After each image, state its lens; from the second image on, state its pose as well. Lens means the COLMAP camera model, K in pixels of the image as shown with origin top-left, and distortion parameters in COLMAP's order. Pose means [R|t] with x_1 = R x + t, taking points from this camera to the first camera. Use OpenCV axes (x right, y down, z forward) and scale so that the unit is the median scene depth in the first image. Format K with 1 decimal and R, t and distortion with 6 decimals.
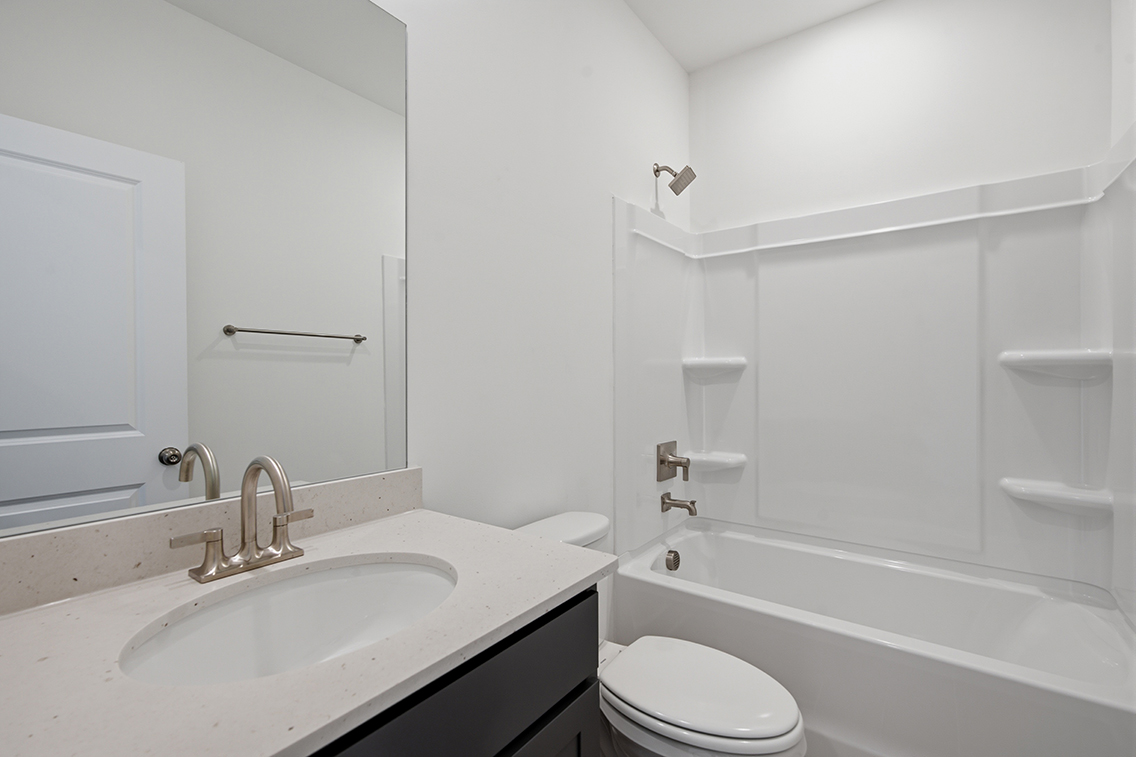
lens RADIAL K [[507.4, 0, 571.7], [0, 507.4, 374.2], [0, 0, 1]] dist [0.000978, 0.000665]
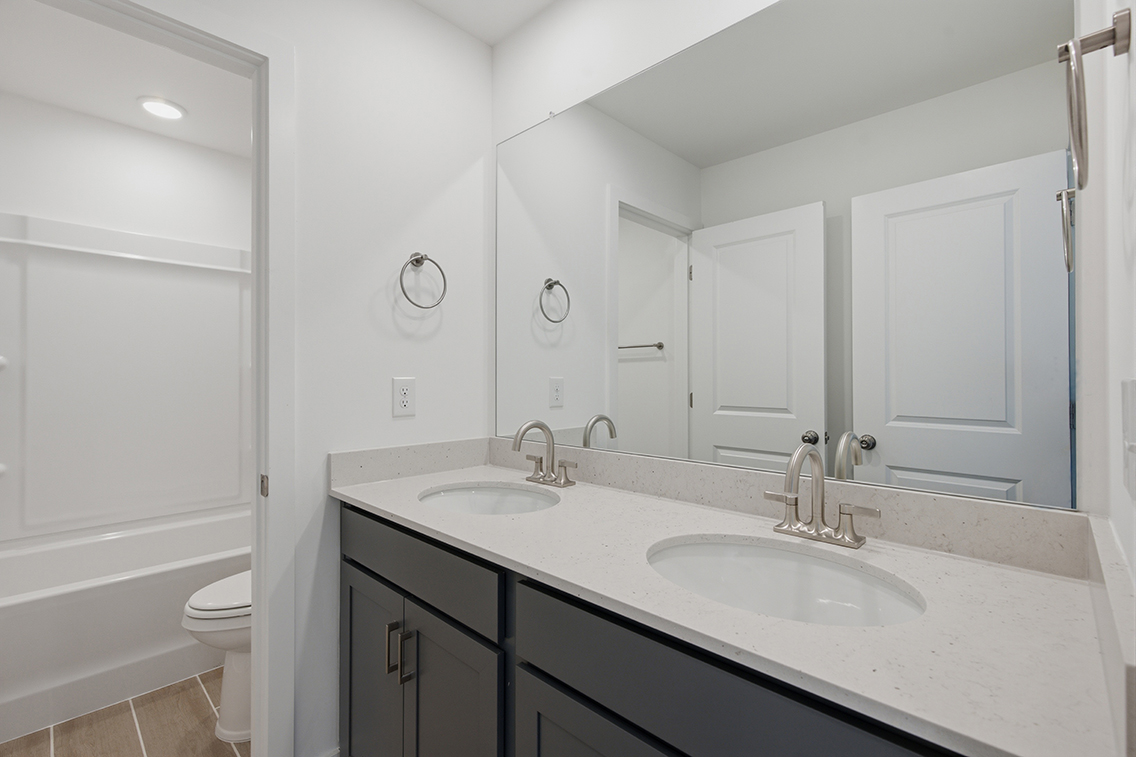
lens RADIAL K [[530.0, 0, 568.0], [0, 530.0, 378.5], [0, 0, 1]] dist [-0.000853, -0.000140]
pose [[-0.154250, 0.002773, -0.988028, 0.651949], [0.008385, 0.999964, 0.001498, 0.008490], [0.987996, -0.008054, -0.154268, 0.635613]]
